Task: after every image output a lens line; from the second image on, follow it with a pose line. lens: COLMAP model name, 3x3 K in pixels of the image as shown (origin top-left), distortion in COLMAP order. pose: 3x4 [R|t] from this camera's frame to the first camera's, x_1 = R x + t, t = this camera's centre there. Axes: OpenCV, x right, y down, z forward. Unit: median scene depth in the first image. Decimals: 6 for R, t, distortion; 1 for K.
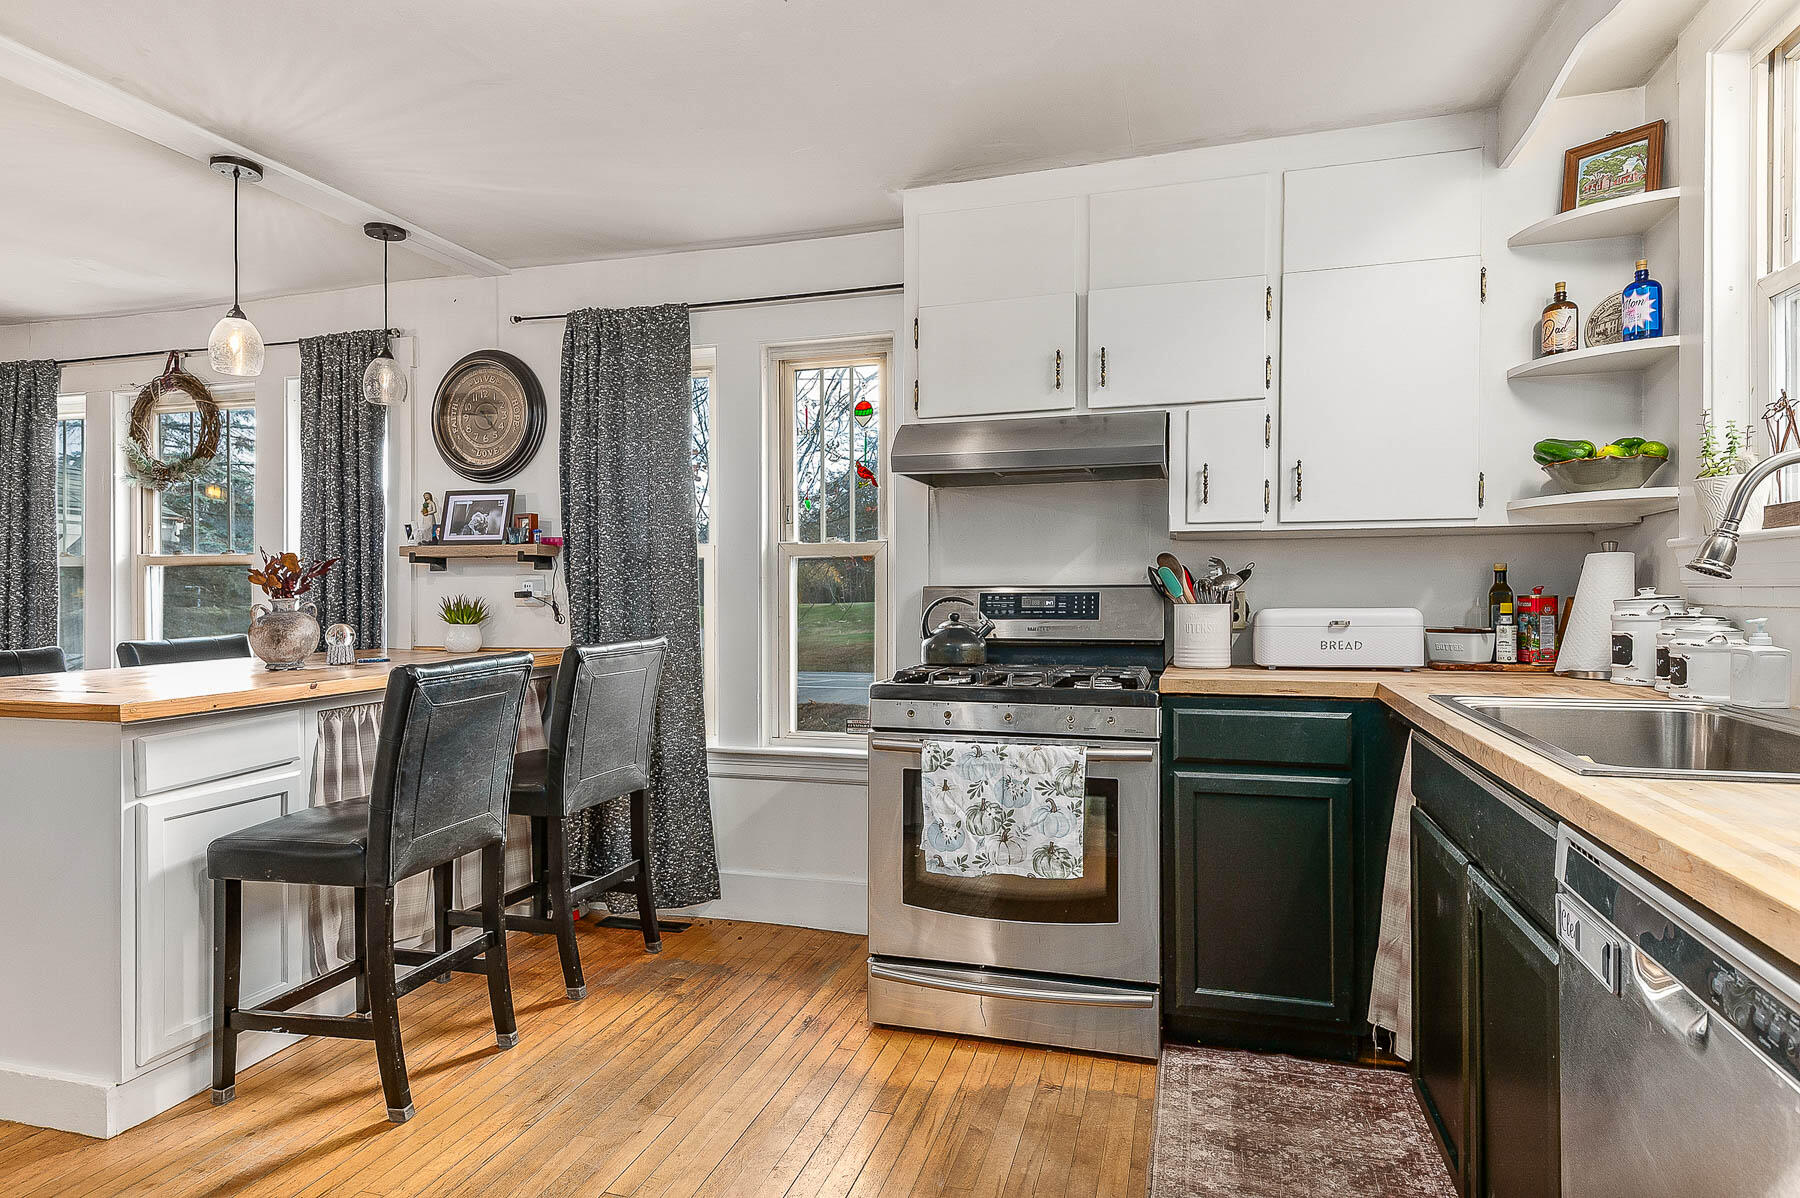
lens RADIAL K [[963.1, 0, 900.8], [0, 963.1, 597.6], [0, 0, 1]] dist [0.014822, -0.002367]
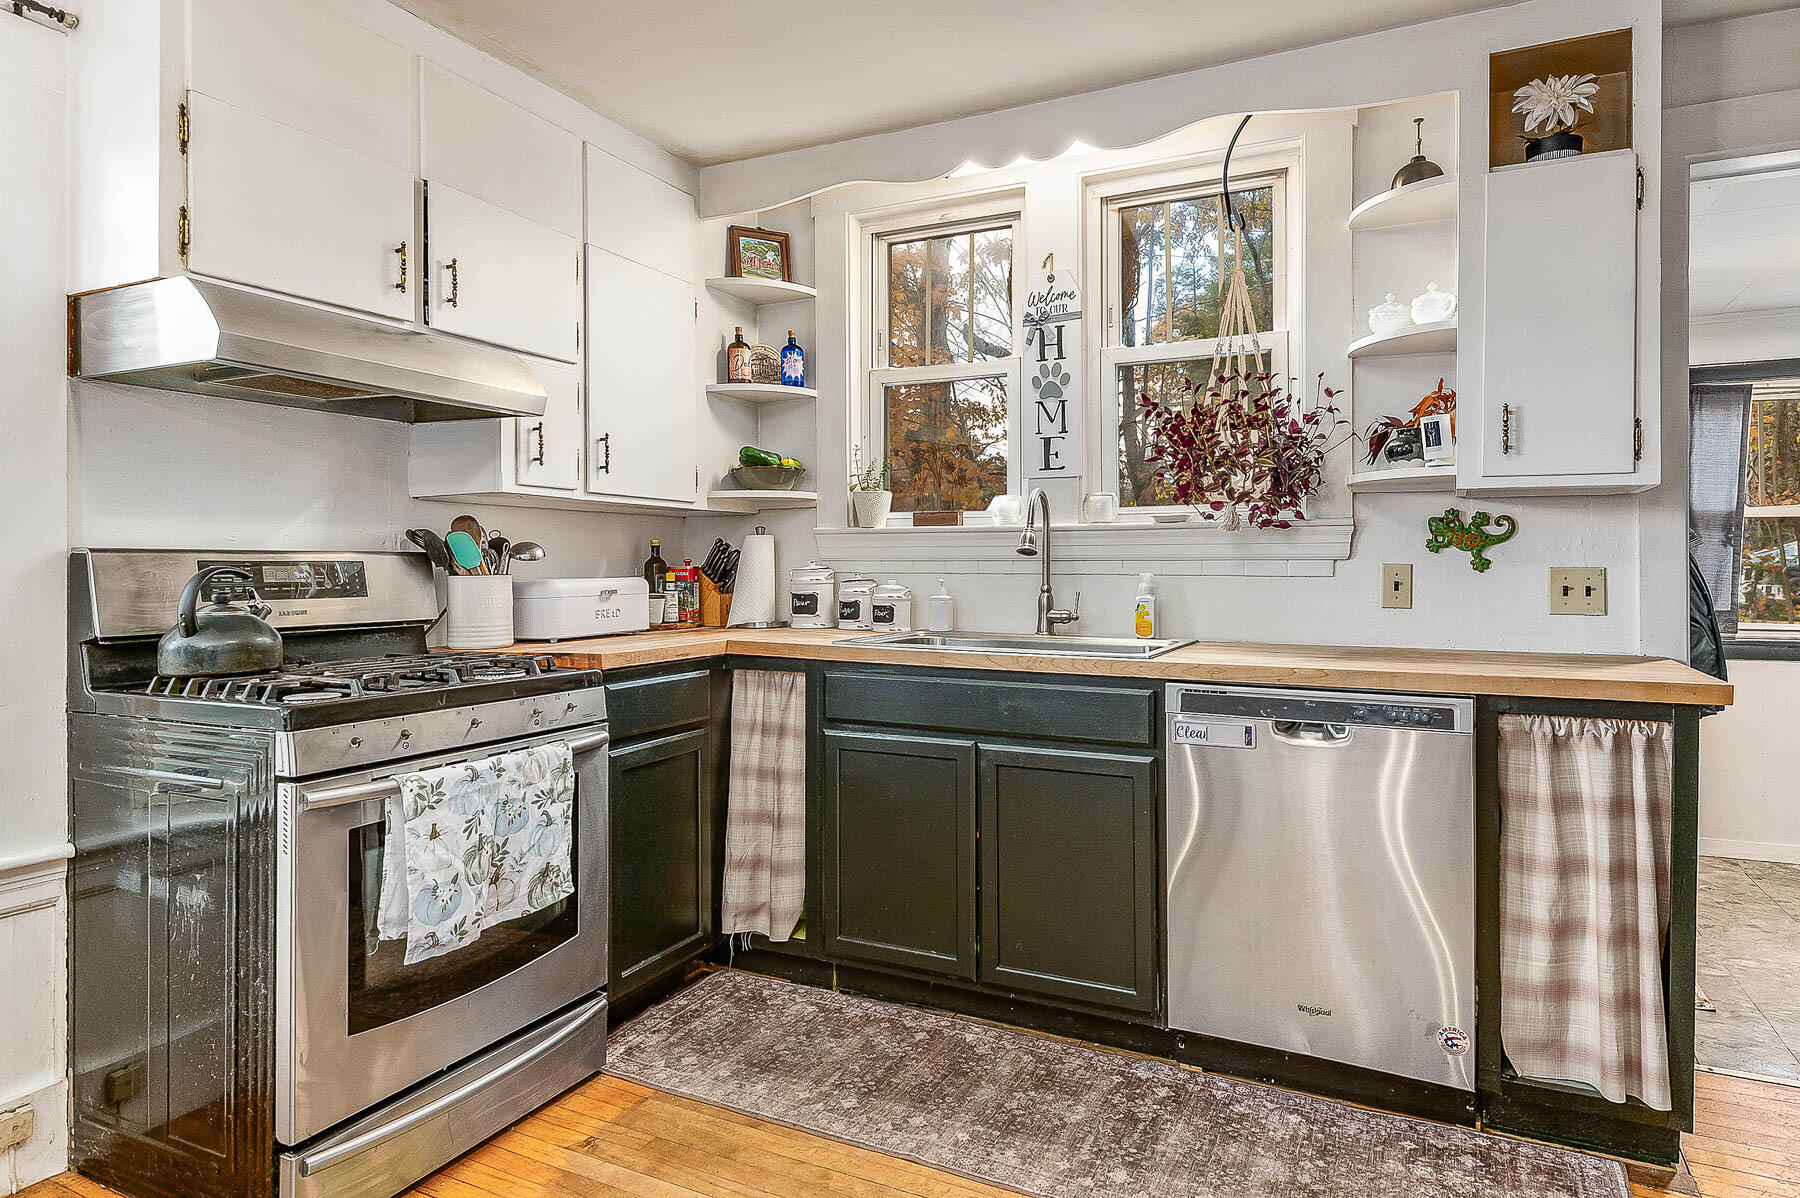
lens RADIAL K [[1062.0, 0, 899.1], [0, 1062.0, 568.4], [0, 0, 1]] dist [0.009326, 0.002817]
pose [[0.169068, 0.001291, 0.985603, -0.680253], [0.000164, 0.999999, -0.001338, 0.002003], [-0.985604, 0.000388, 0.169068, 0.537190]]
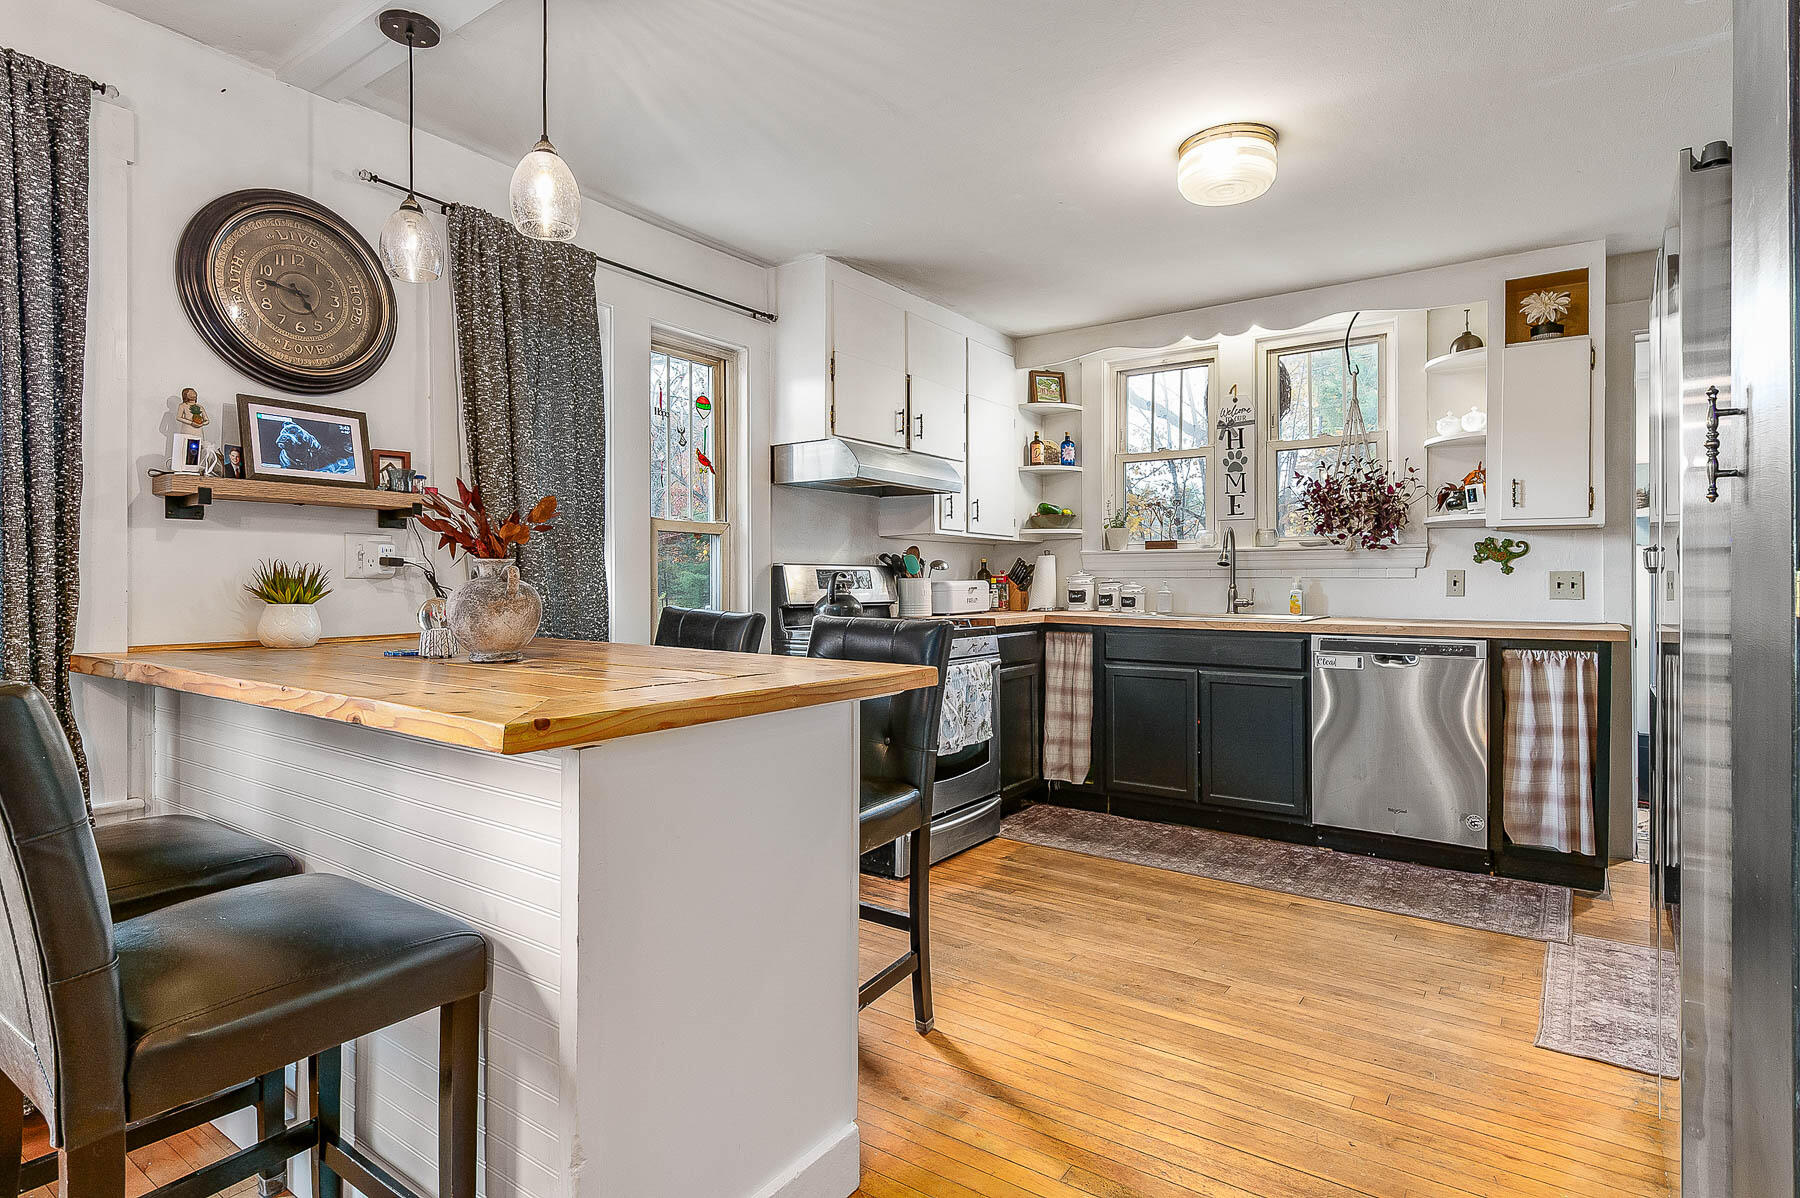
lens RADIAL K [[928.0, 0, 884.7], [0, 928.0, 584.6], [0, 0, 1]] dist [0.003971, -0.005348]
pose [[0.333135, 0.000532, 0.942879, -1.381311], [0.001015, 0.999999, -0.000922, 0.022343], [-0.942878, 0.001264, 0.333135, 0.616342]]
